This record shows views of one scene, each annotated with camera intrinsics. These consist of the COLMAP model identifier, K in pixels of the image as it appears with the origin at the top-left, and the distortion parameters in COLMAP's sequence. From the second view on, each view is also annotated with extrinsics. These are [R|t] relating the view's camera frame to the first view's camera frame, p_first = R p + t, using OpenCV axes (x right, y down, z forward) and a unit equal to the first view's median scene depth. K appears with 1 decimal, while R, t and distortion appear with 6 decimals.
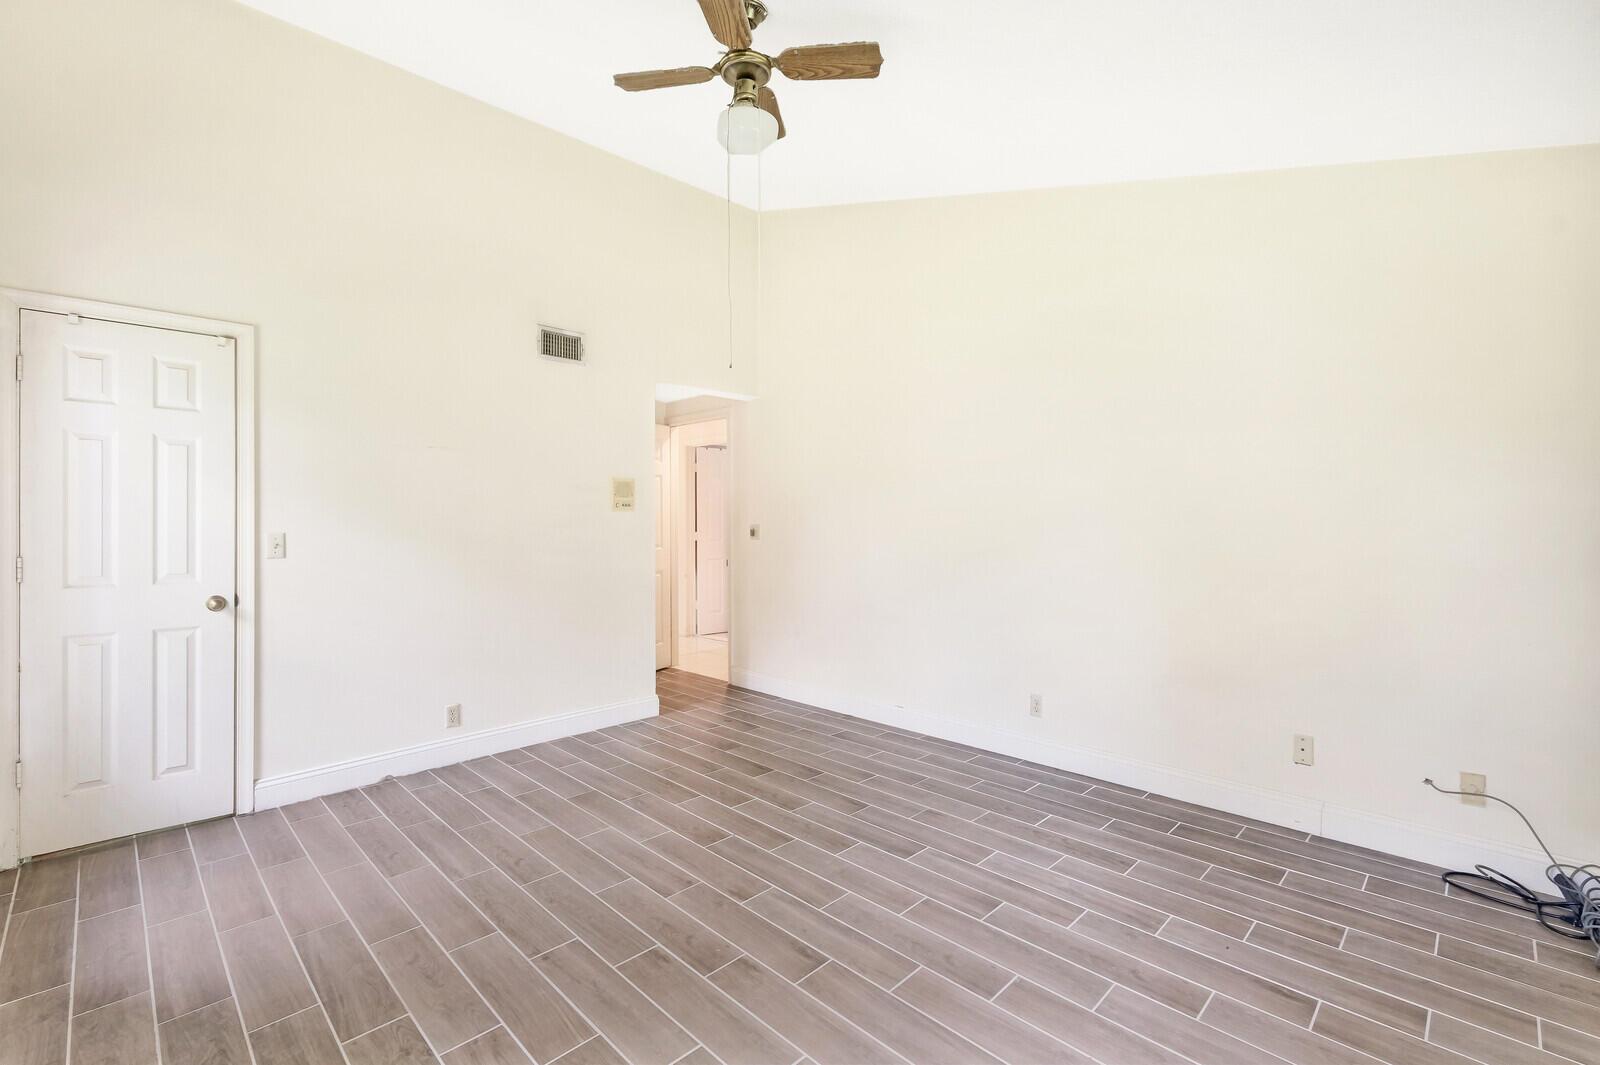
lens RADIAL K [[719.5, 0, 805.9], [0, 719.5, 525.4], [0, 0, 1]] dist [0.001176, -0.000133]
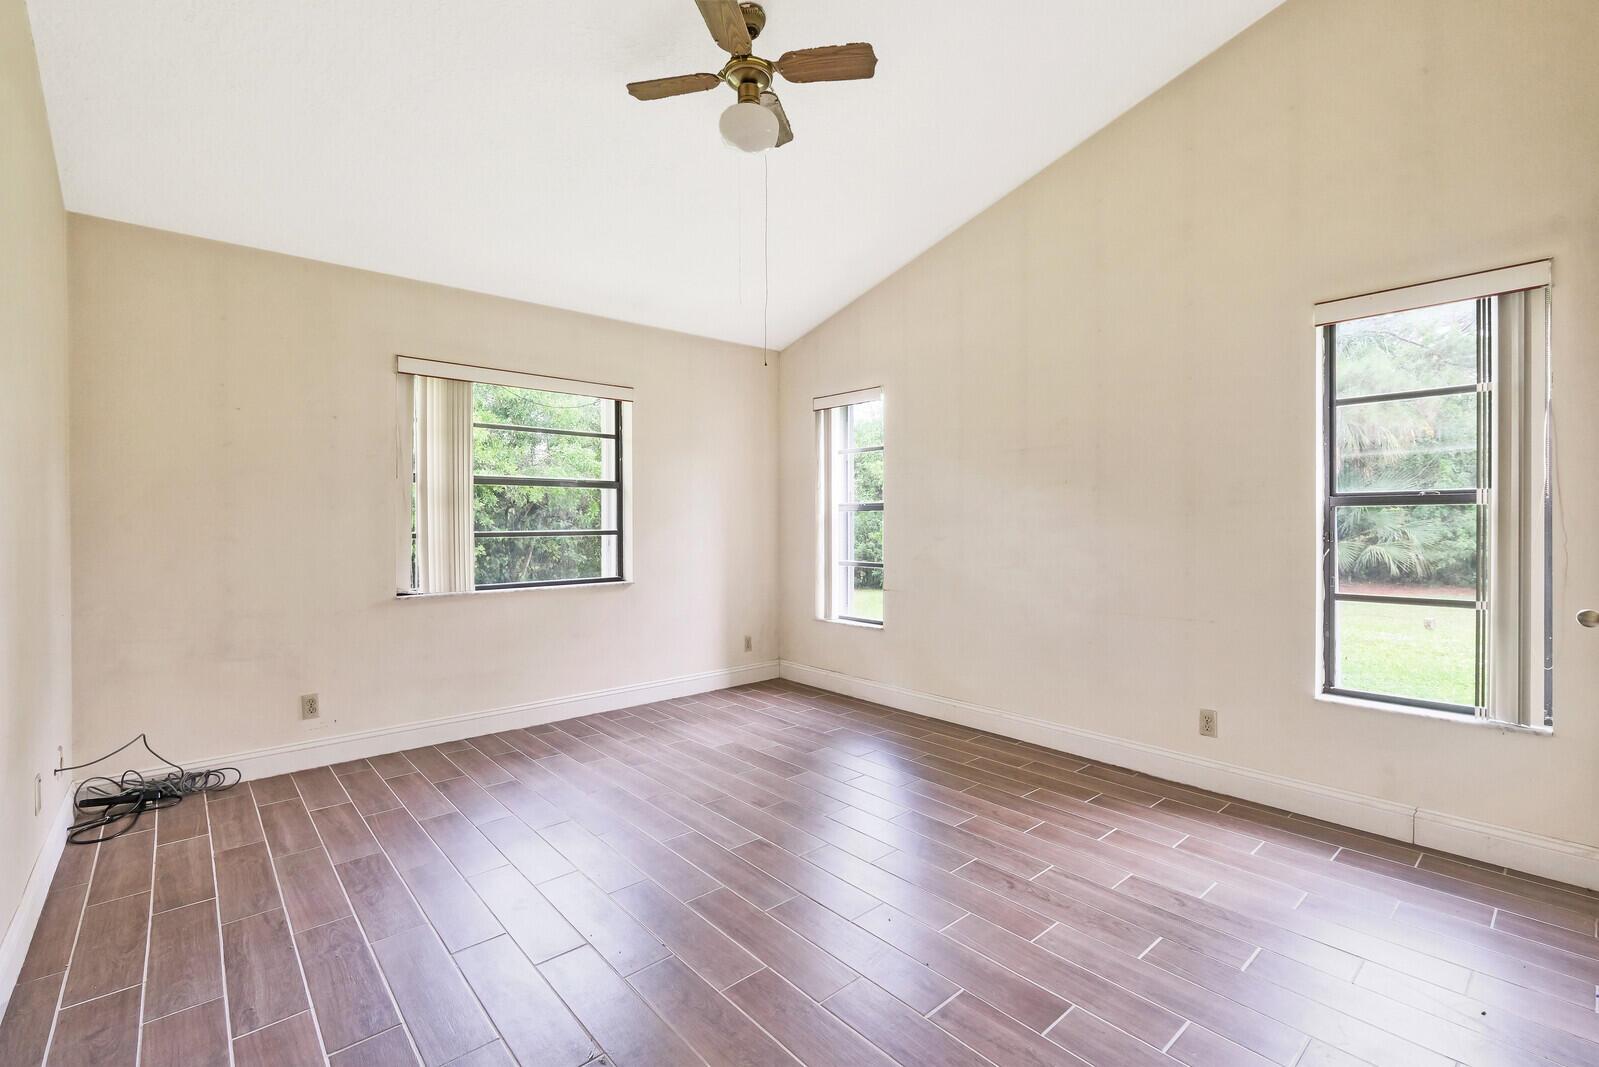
lens RADIAL K [[719.1, 0, 805.4], [0, 719.1, 526.4], [0, 0, 1]] dist [0.001176, -0.000133]
pose [[-0.997889, 0.007736, 0.064485, -0.230952], [0.008590, 0.999879, 0.012980, 0.021069], [-0.064377, 0.013507, -0.997834, 2.060926]]
